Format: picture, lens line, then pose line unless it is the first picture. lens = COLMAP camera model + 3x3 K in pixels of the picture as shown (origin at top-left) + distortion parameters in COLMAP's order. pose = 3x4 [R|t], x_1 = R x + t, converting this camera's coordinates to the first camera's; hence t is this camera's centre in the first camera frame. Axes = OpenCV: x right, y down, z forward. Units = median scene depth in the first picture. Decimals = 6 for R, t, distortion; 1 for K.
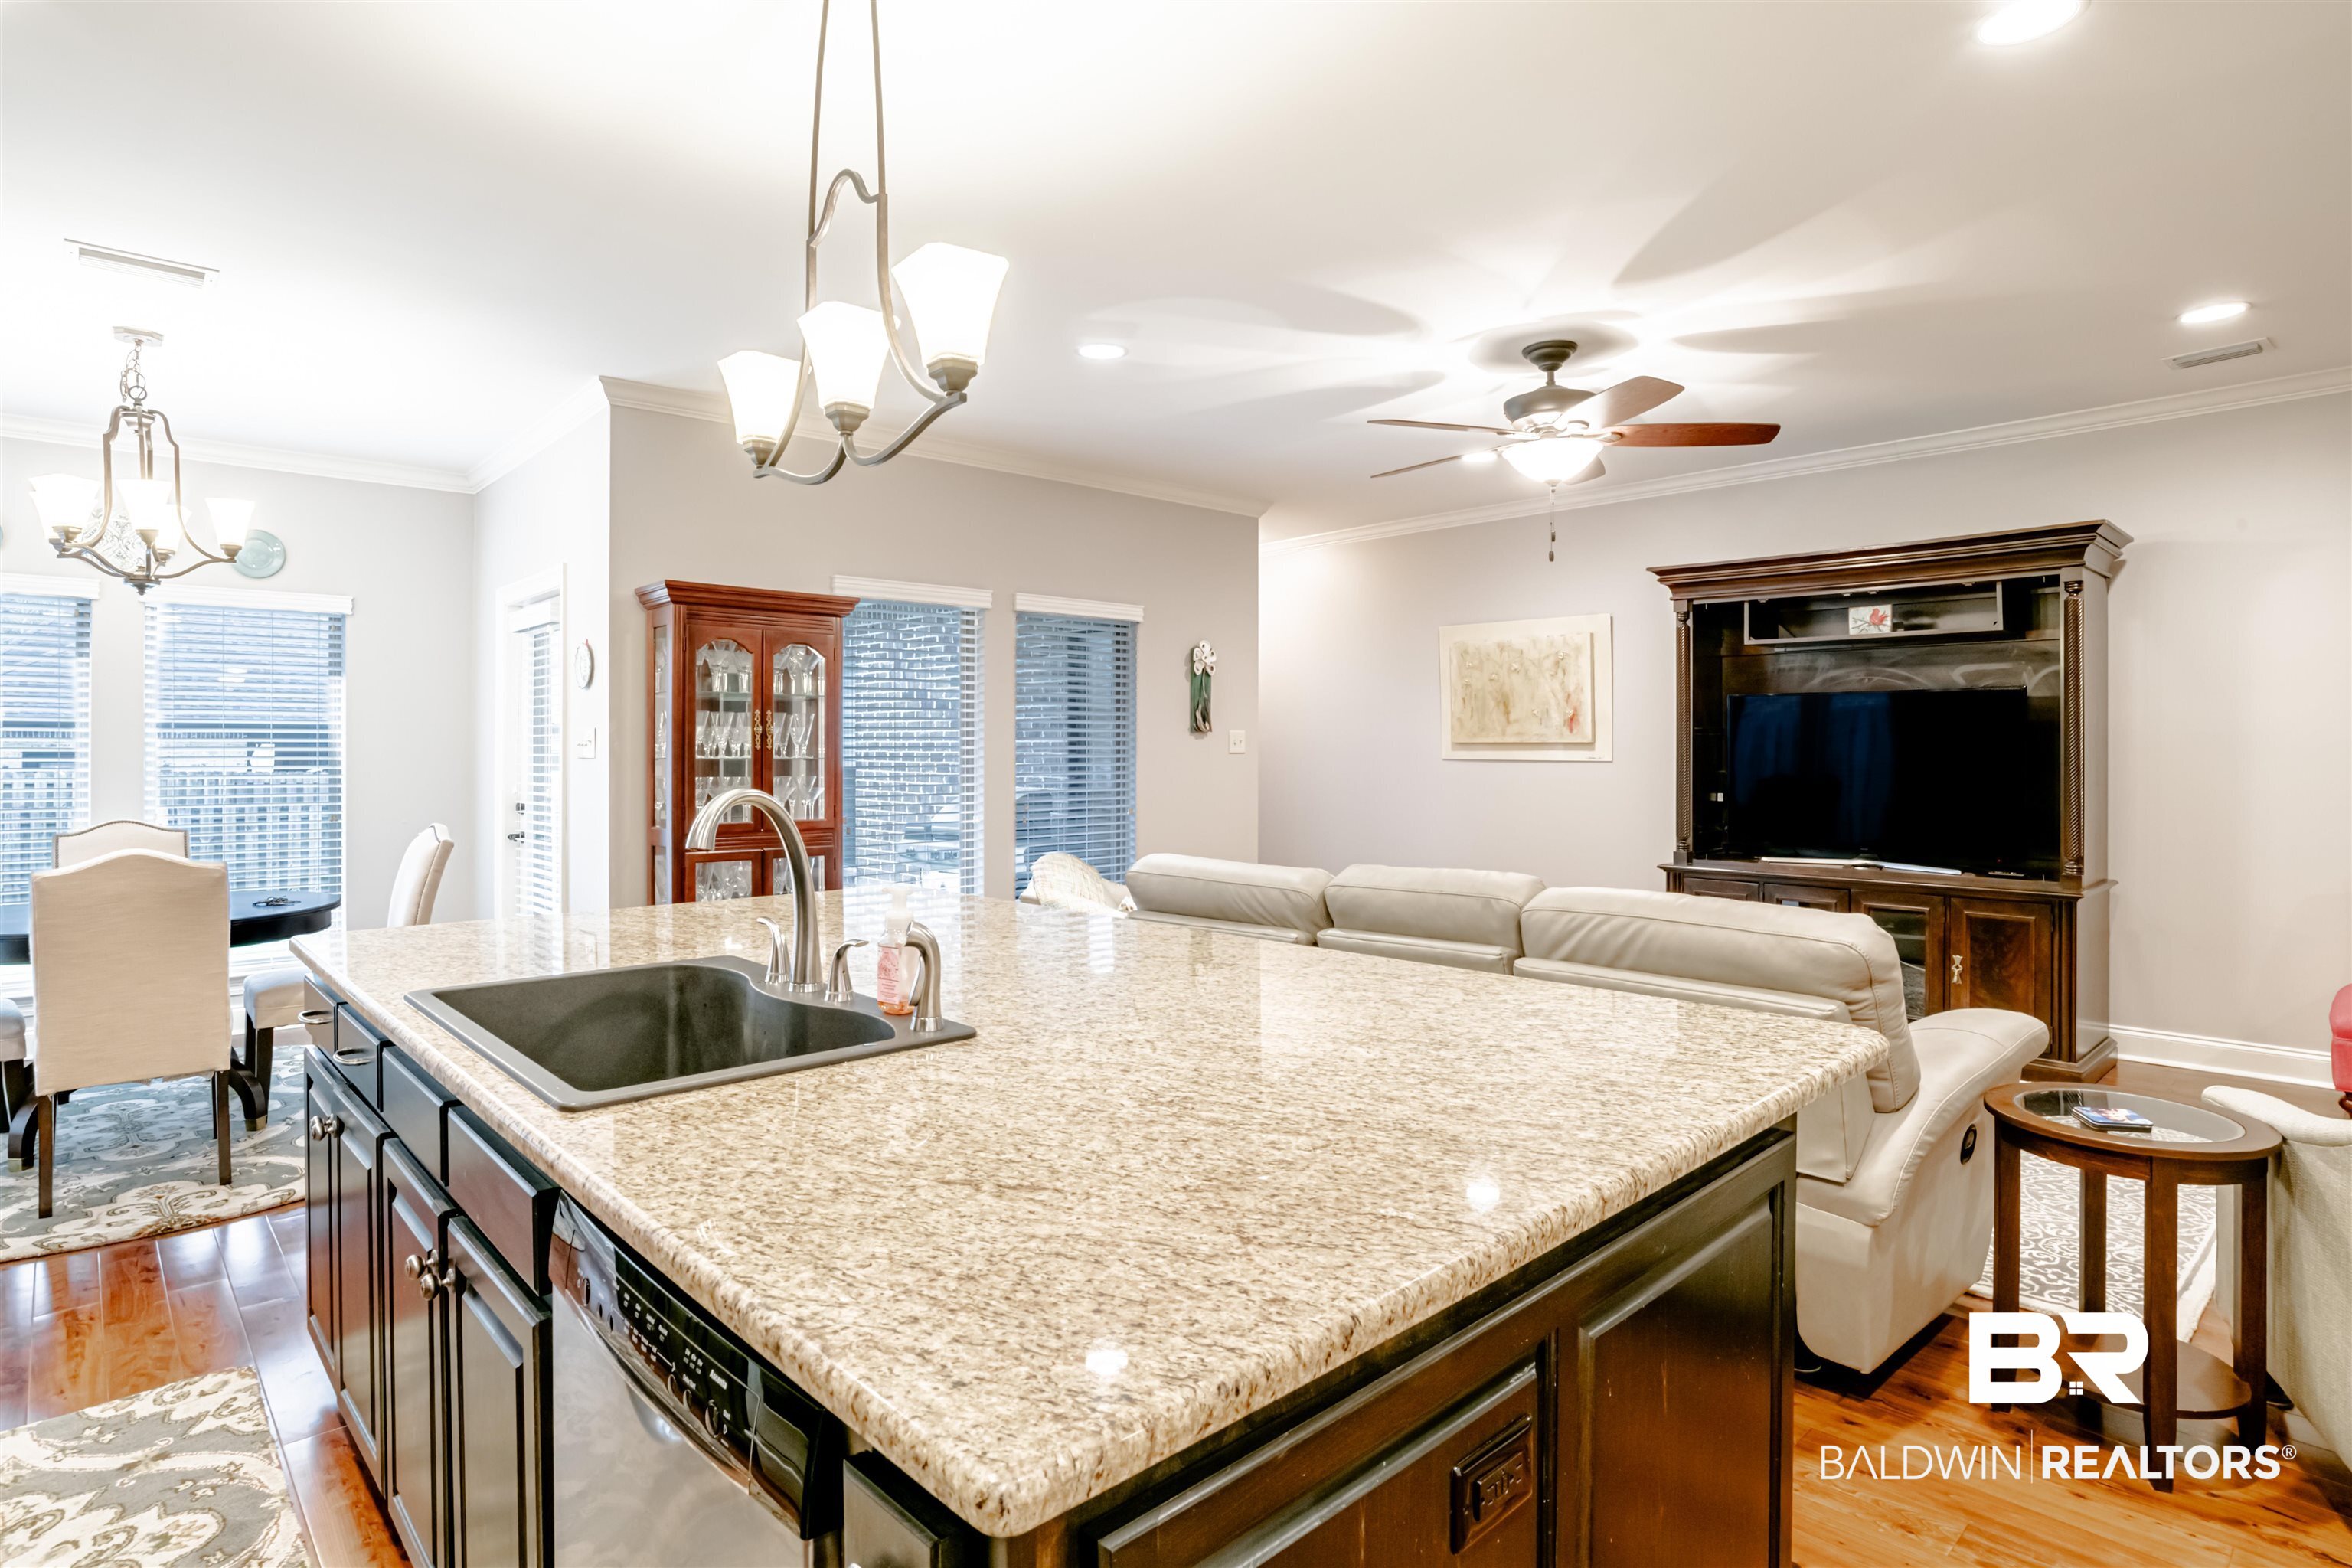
lens RADIAL K [[1208.1, 0, 1150.2], [0, 1208.1, 767.4], [0, 0, 1]] dist [-0.055967, 0.021057]
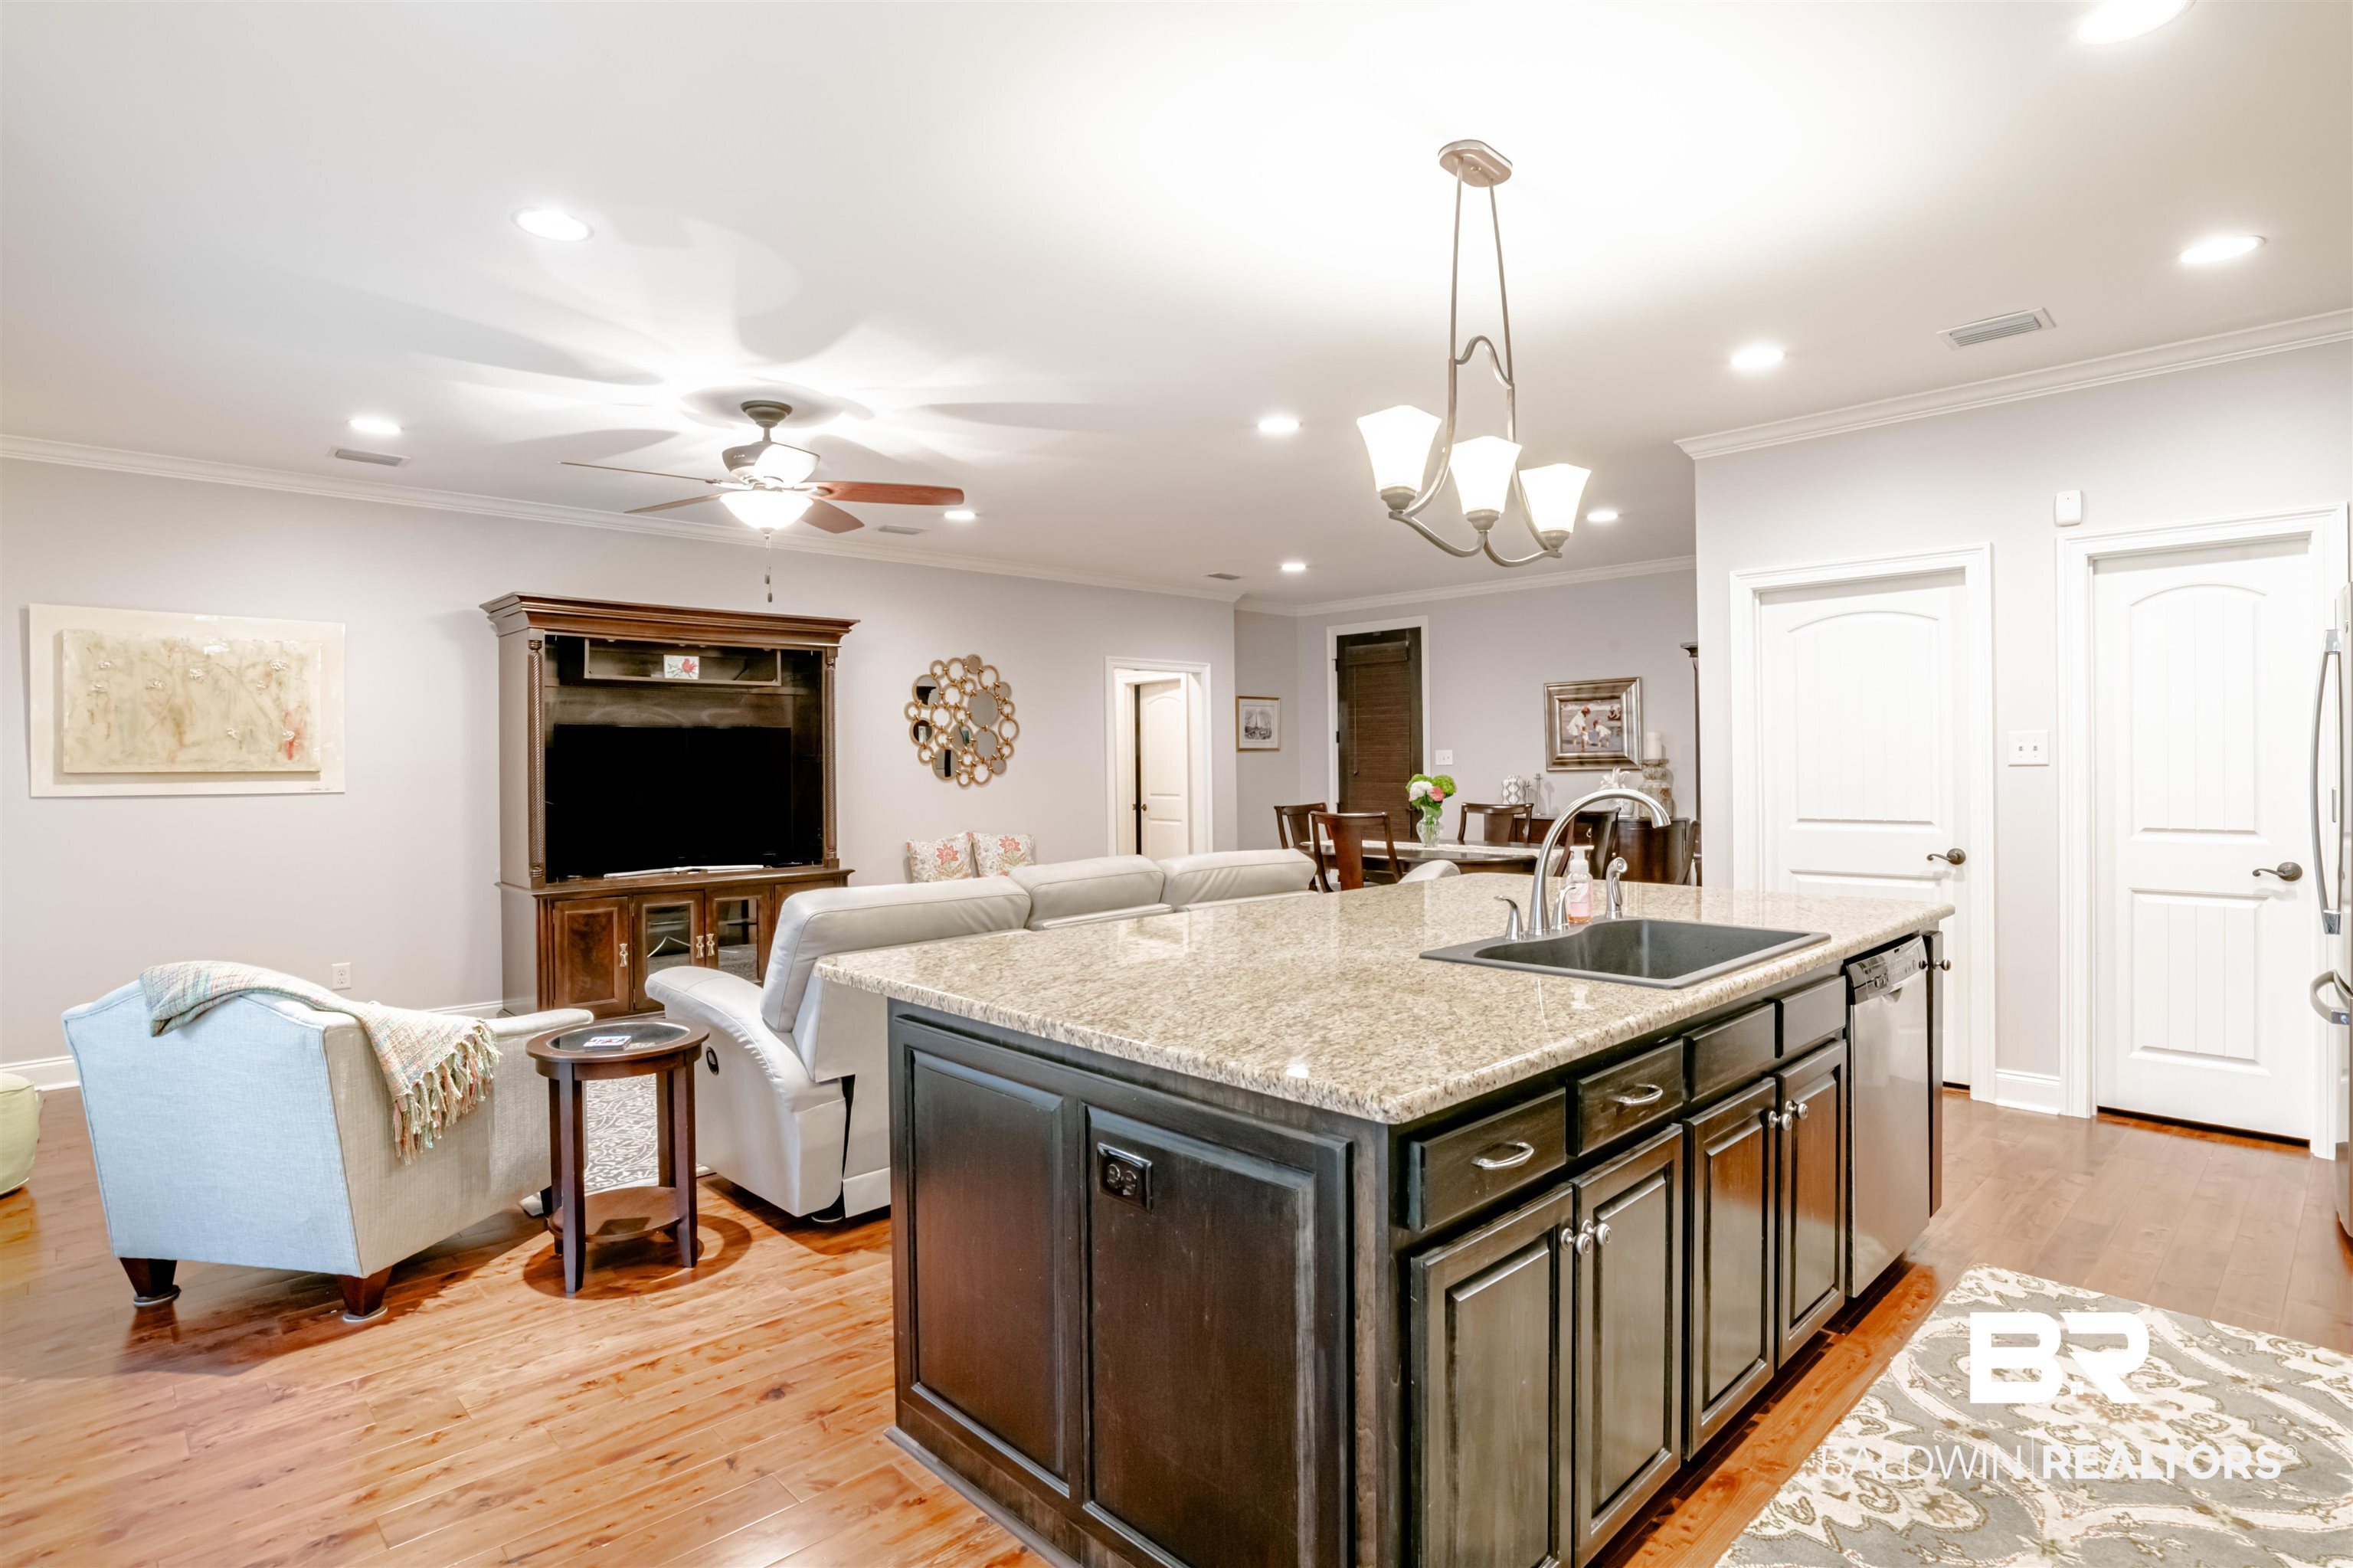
lens RADIAL K [[1208.6, 0, 1206.7], [0, 1208.6, 772.2], [0, 0, 1]] dist [-0.055967, 0.021057]
pose [[-0.046316, -0.002884, 0.998923, -0.730311], [0.028083, 0.999597, 0.004188, -0.009512], [-0.998532, 0.028246, -0.046216, 0.617283]]
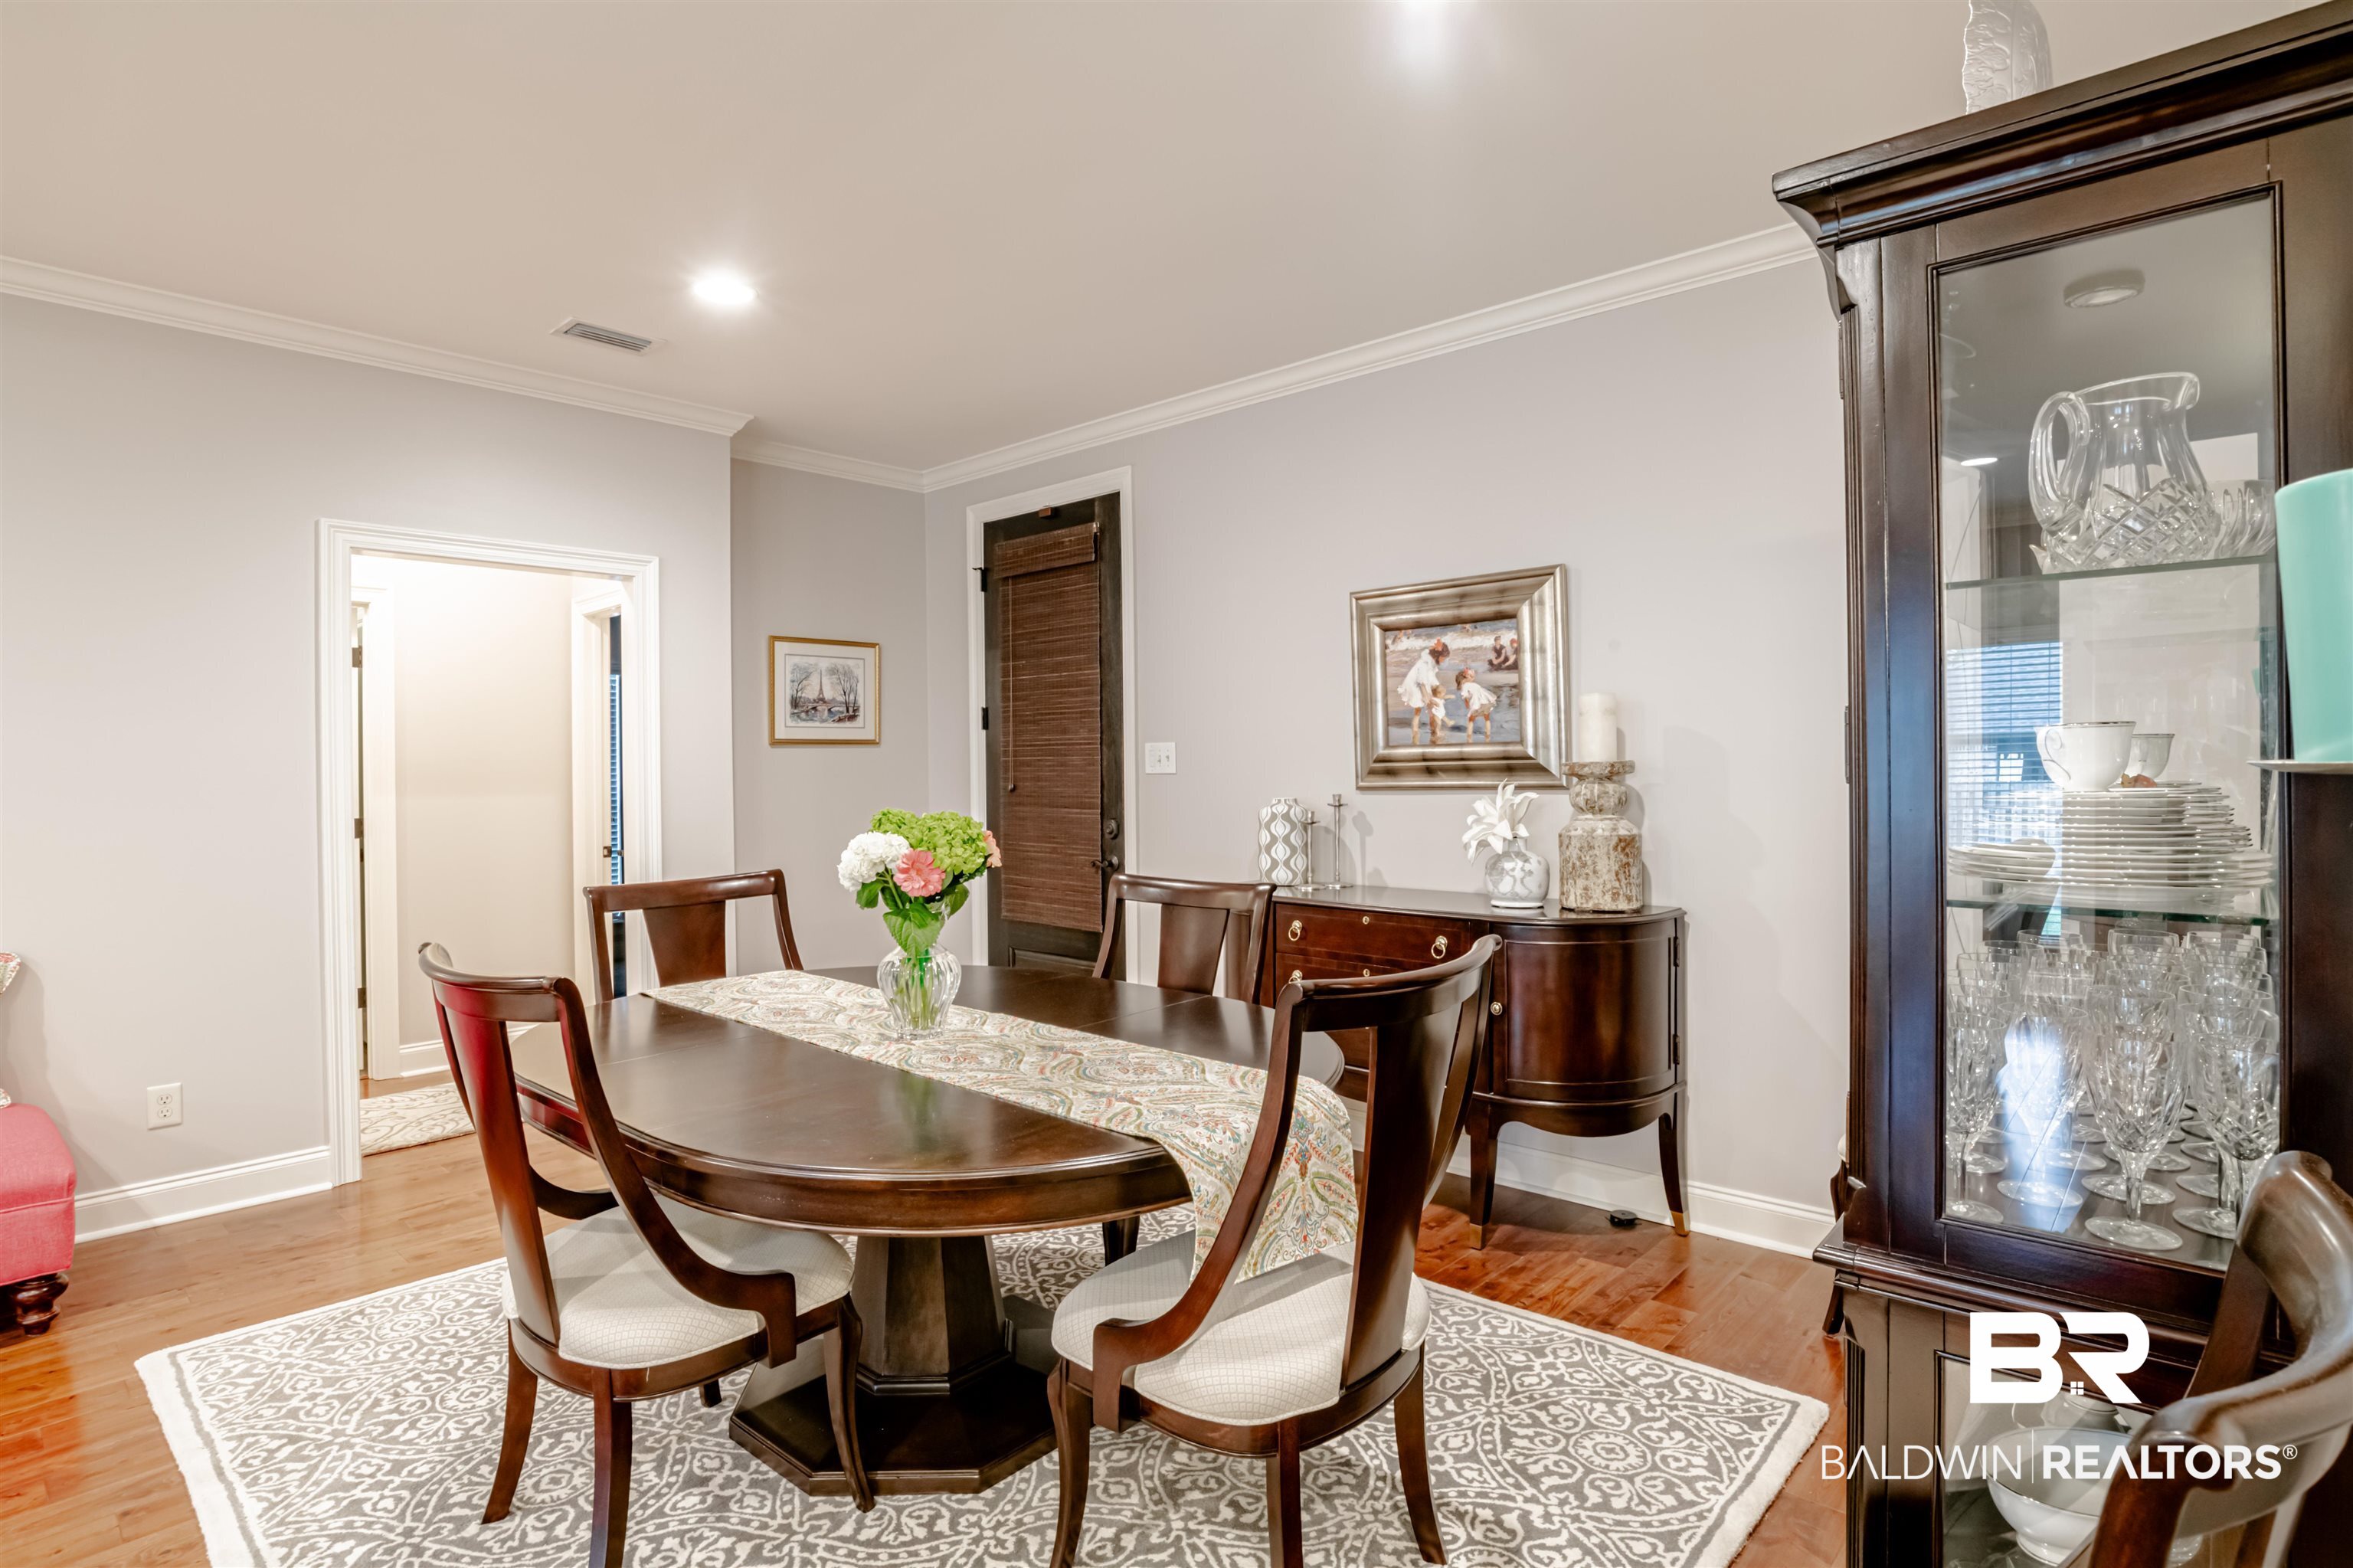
lens RADIAL K [[1208.6, 0, 1206.6], [0, 1208.6, 756.7], [0, 0, 1]] dist [-0.055967, 0.021057]
pose [[-0.103232, 0.010873, 0.994598, 0.382032], [0.027249, 0.999596, -0.008100, -0.006566], [-0.994284, 0.026266, -0.103487, 0.155699]]
